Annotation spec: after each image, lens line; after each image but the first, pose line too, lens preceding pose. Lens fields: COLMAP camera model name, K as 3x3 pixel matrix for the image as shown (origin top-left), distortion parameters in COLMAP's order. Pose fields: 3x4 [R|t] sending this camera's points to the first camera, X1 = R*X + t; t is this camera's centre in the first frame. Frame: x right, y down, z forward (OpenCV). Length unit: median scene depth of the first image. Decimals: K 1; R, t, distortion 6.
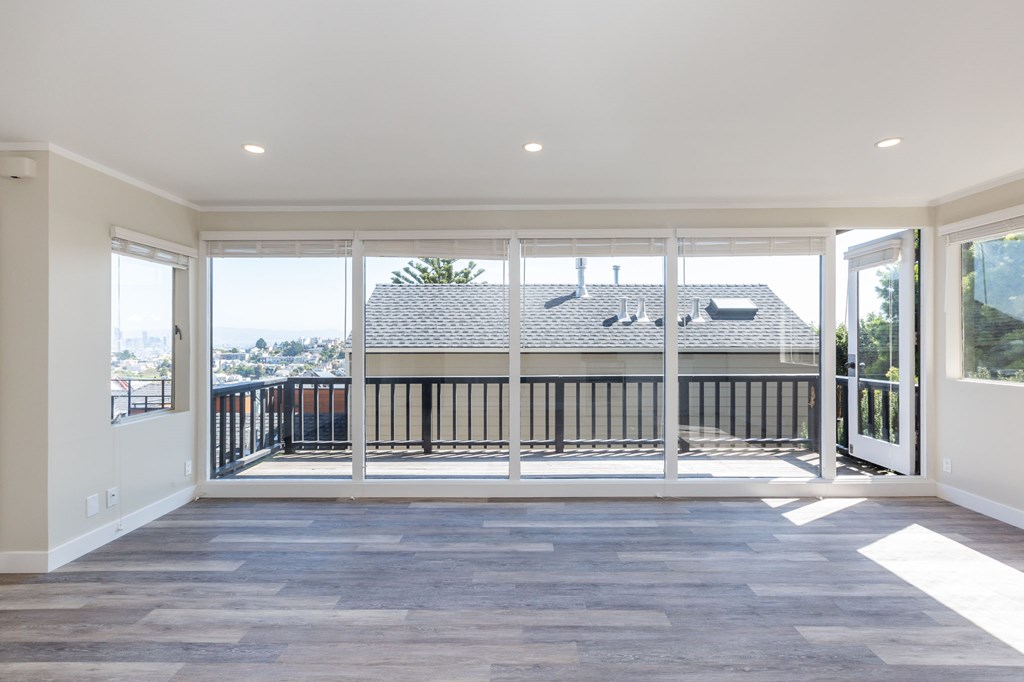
lens RADIAL K [[460.7, 0, 511.0], [0, 460.7, 333.8], [0, 0, 1]] dist [0.002675, -0.000197]
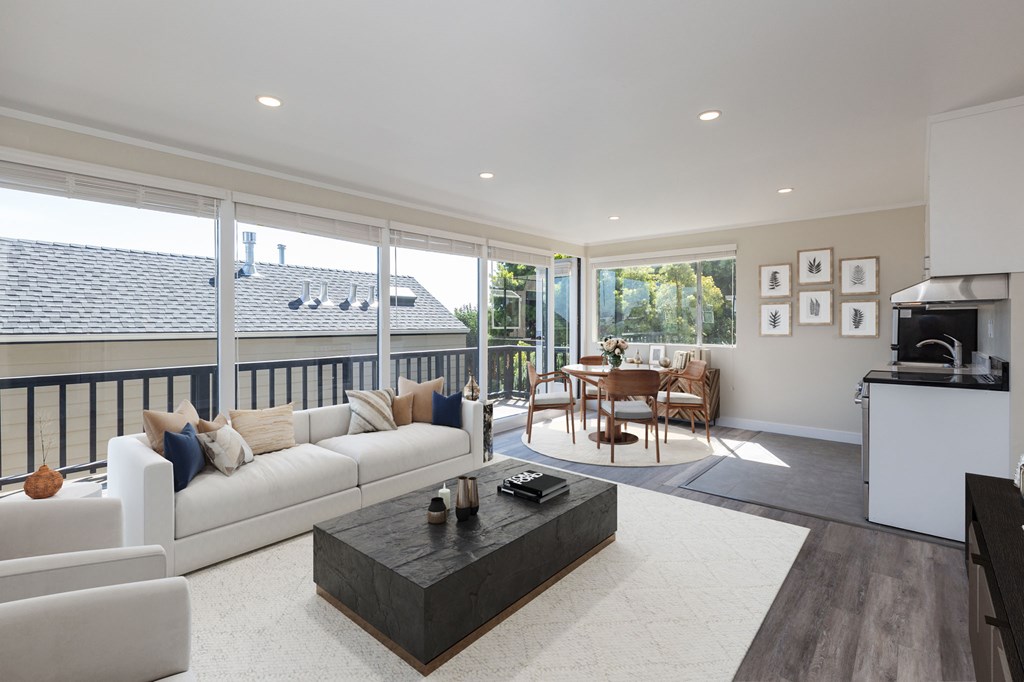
lens RADIAL K [[480.4, 0, 513.9], [0, 480.4, 327.1], [0, 0, 1]] dist [-0.001001, -0.000261]
pose [[0.637300, -0.004922, 0.770600, -0.707933], [-0.007364, 0.999895, 0.012476, 0.014135], [-0.770580, -0.013626, 0.637197, 0.031908]]
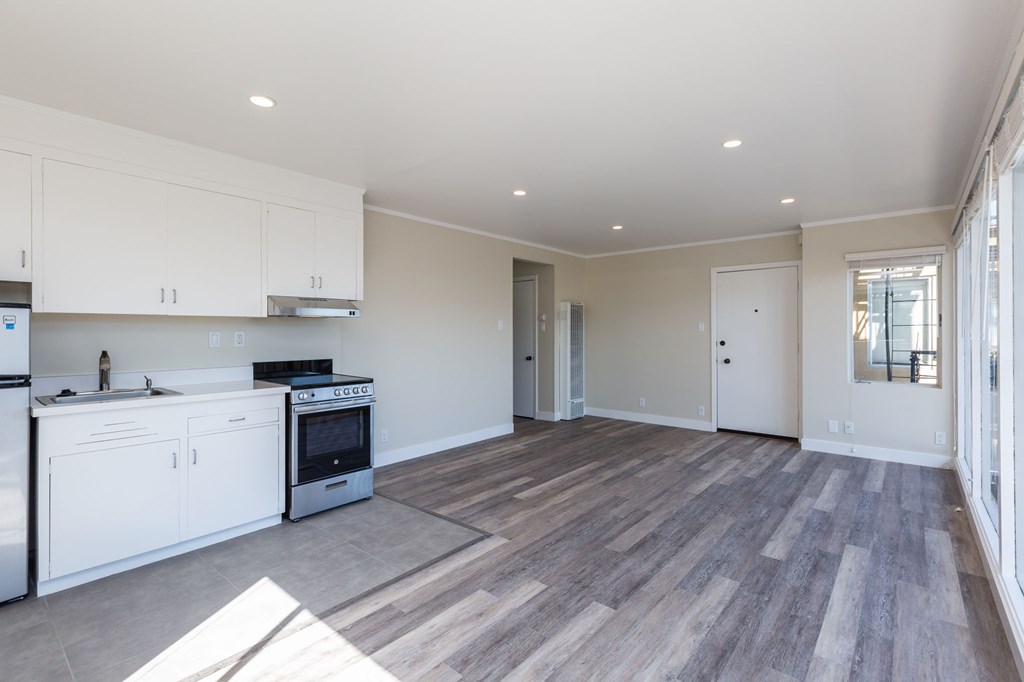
lens RADIAL K [[460.8, 0, 532.7], [0, 460.8, 336.7], [0, 0, 1]] dist [0.000164, -0.000185]
pose [[-0.621642, 0.011342, -0.783220, 0.837914], [0.013629, 0.999900, 0.003662, 0.020444], [0.783183, -0.008398, -0.621734, 0.935356]]
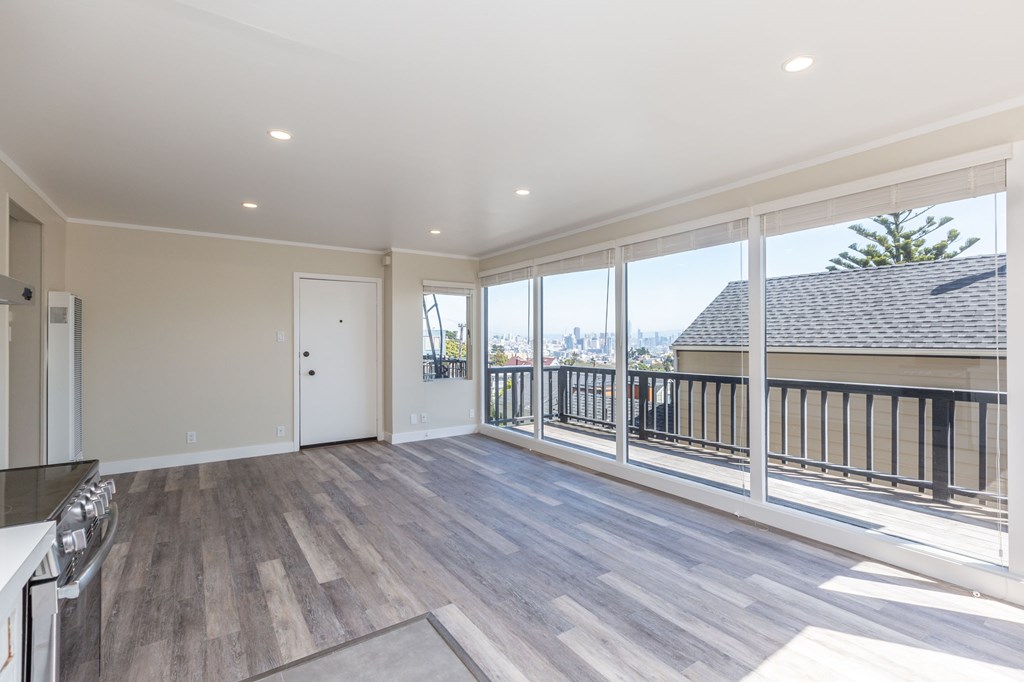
lens RADIAL K [[468.1, 0, 523.2], [0, 468.1, 338.6], [0, 0, 1]] dist [0.002369, 0.000021]
pose [[0.582680, -0.001241, -0.812701, 0.827558], [0.011129, 0.999917, 0.006452, 0.006081], [0.812625, -0.012804, 0.582646, 0.153556]]
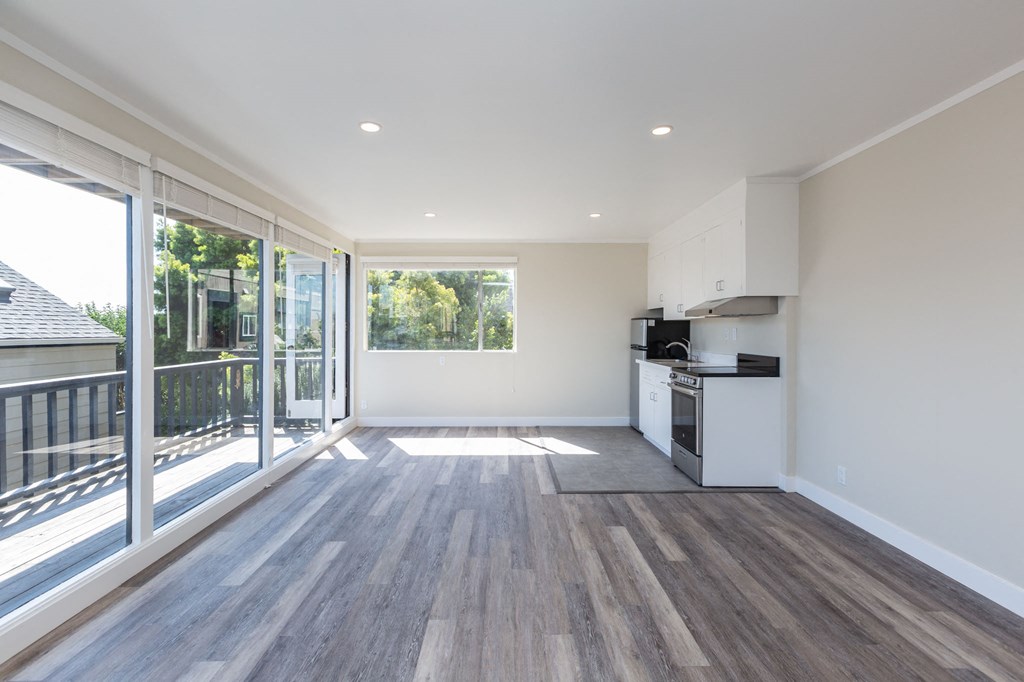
lens RADIAL K [[460.7, 0, 511.0], [0, 460.7, 333.8], [0, 0, 1]] dist [0.002675, -0.000197]
pose [[-0.024229, -0.007336, 0.999680, -0.678539], [-0.010124, 0.999924, 0.007092, 0.017727], [-0.999655, -0.009949, -0.024301, 0.522220]]
